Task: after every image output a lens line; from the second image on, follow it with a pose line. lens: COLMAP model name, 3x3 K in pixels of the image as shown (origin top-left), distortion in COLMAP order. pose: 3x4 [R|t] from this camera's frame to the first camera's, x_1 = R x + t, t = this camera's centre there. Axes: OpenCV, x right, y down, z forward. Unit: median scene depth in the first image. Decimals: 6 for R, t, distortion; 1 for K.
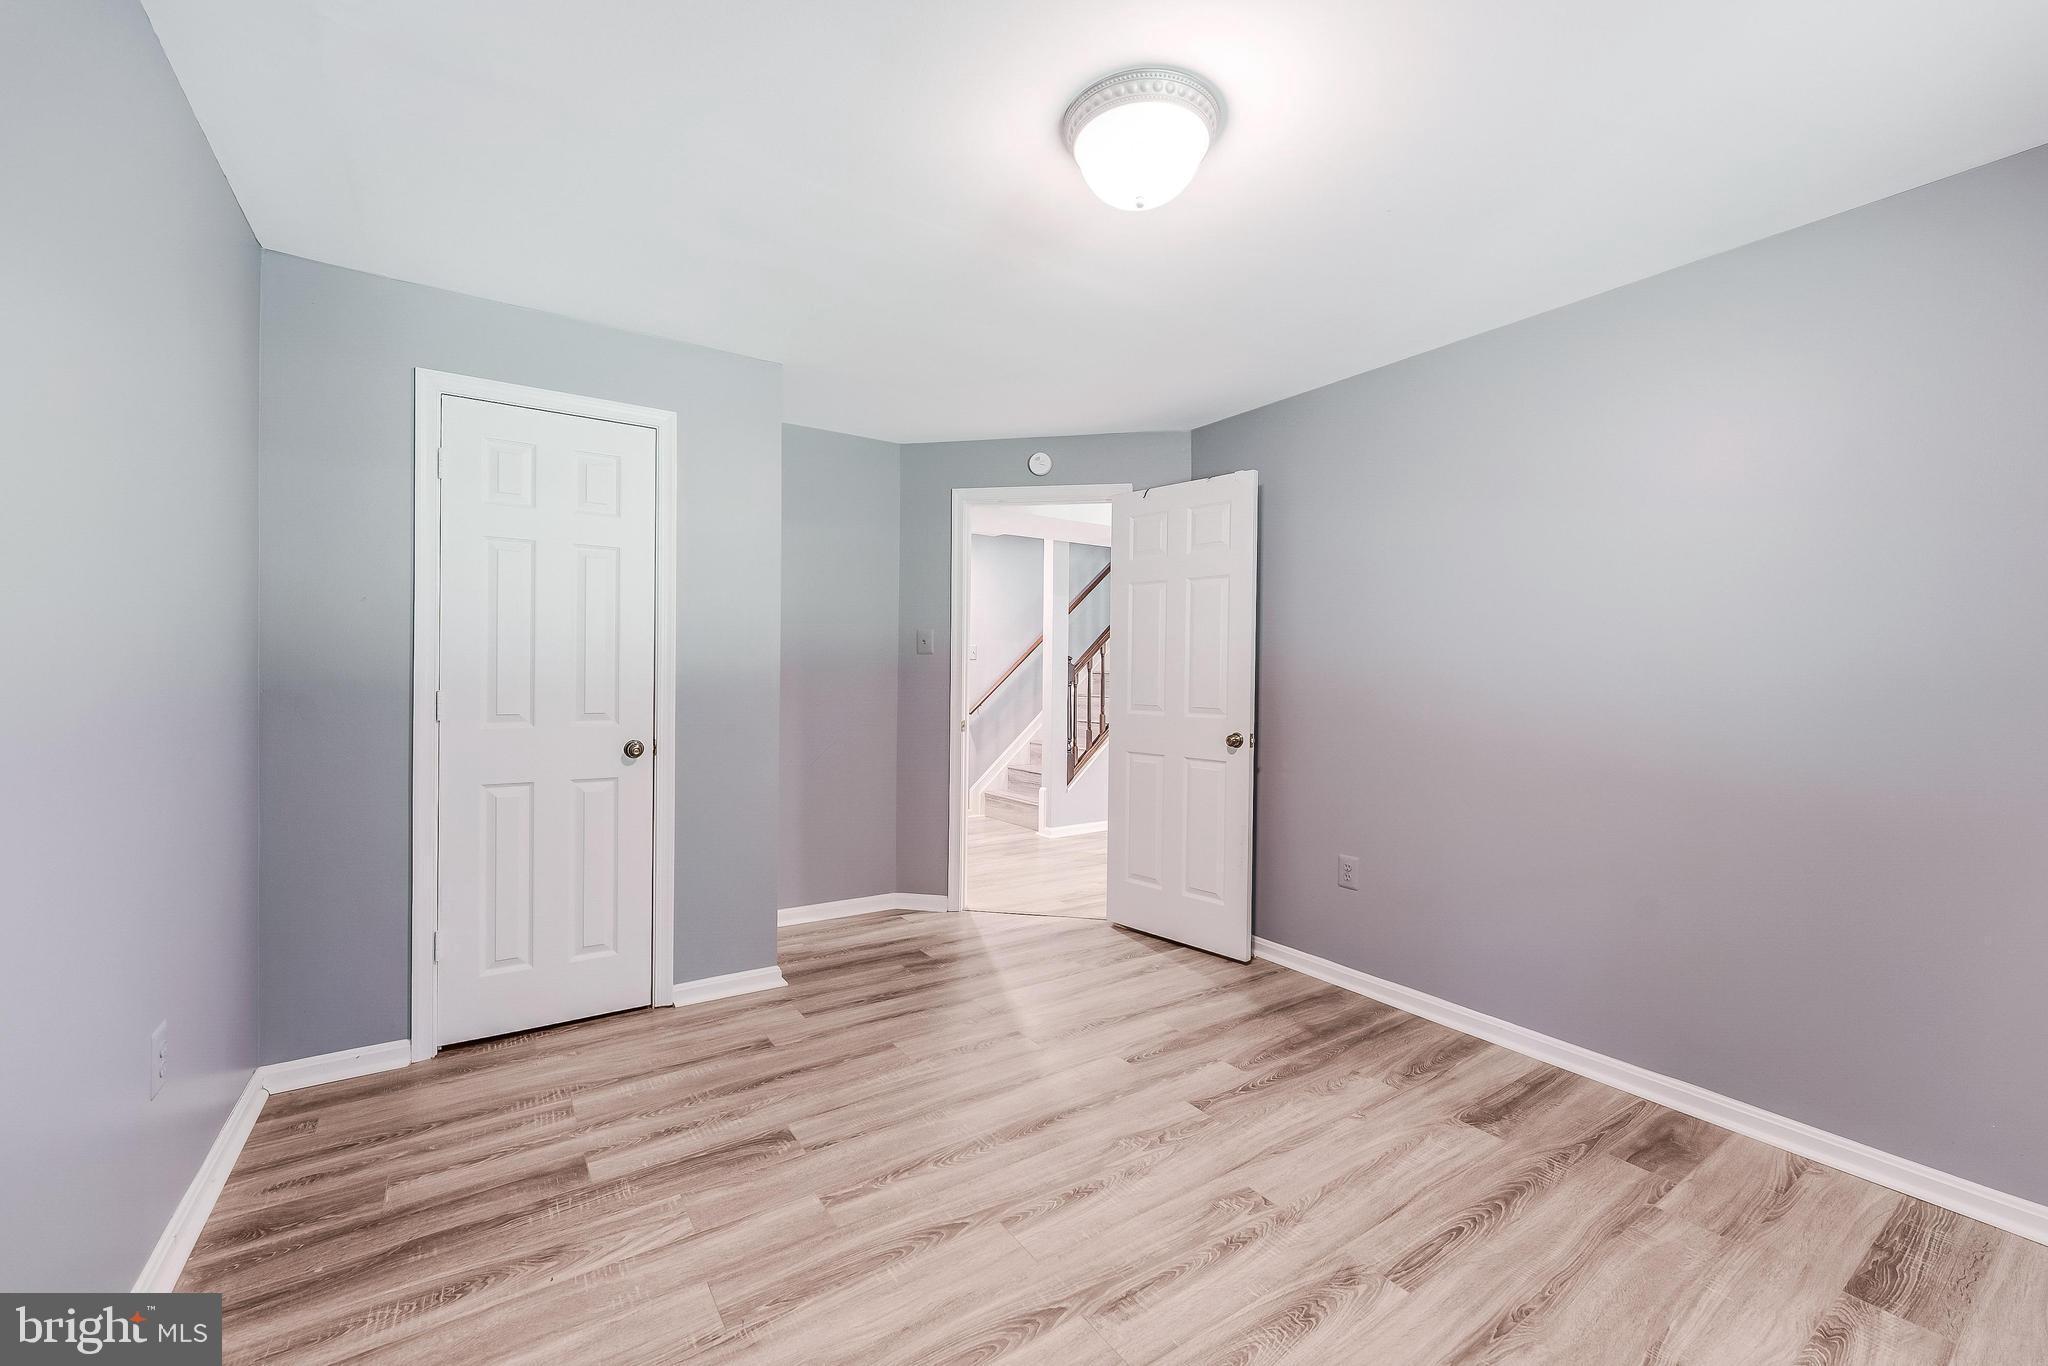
lens RADIAL K [[821.1, 0, 1031.9], [0, 821.1, 680.2], [0, 0, 1]] dist [0.000867, -0.000437]
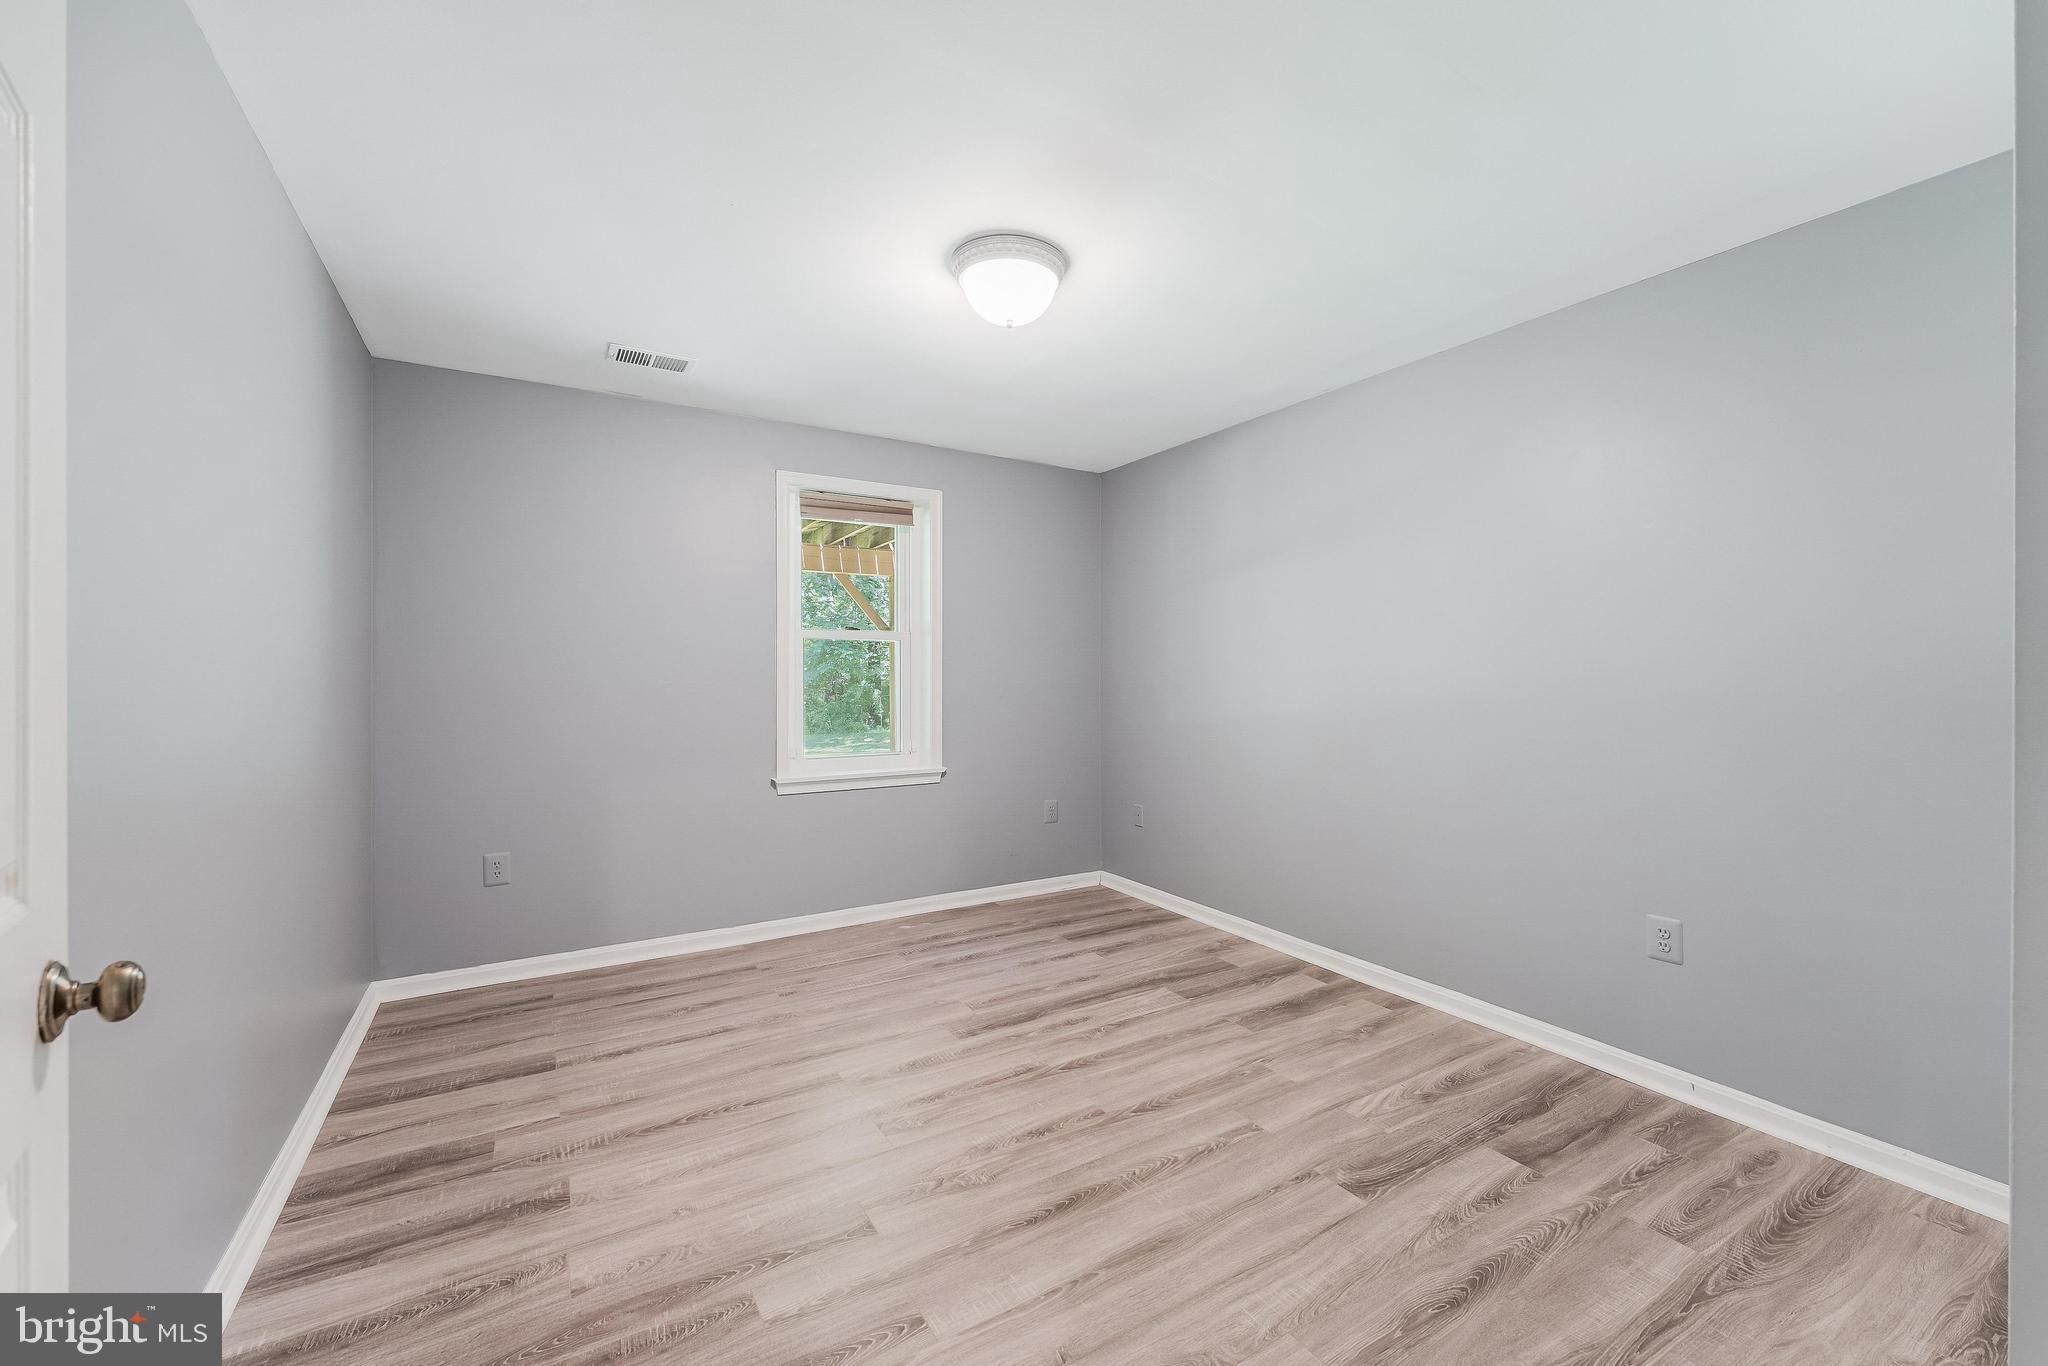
lens RADIAL K [[821.1, 0, 1031.9], [0, 821.1, 680.2], [0, 0, 1]] dist [0.000867, -0.000437]
pose [[-0.998494, -0.011345, 0.053673, 0.013644], [-0.010798, 0.999887, 0.010471, -0.013163], [-0.053786, 0.009876, -0.998504, 2.066515]]
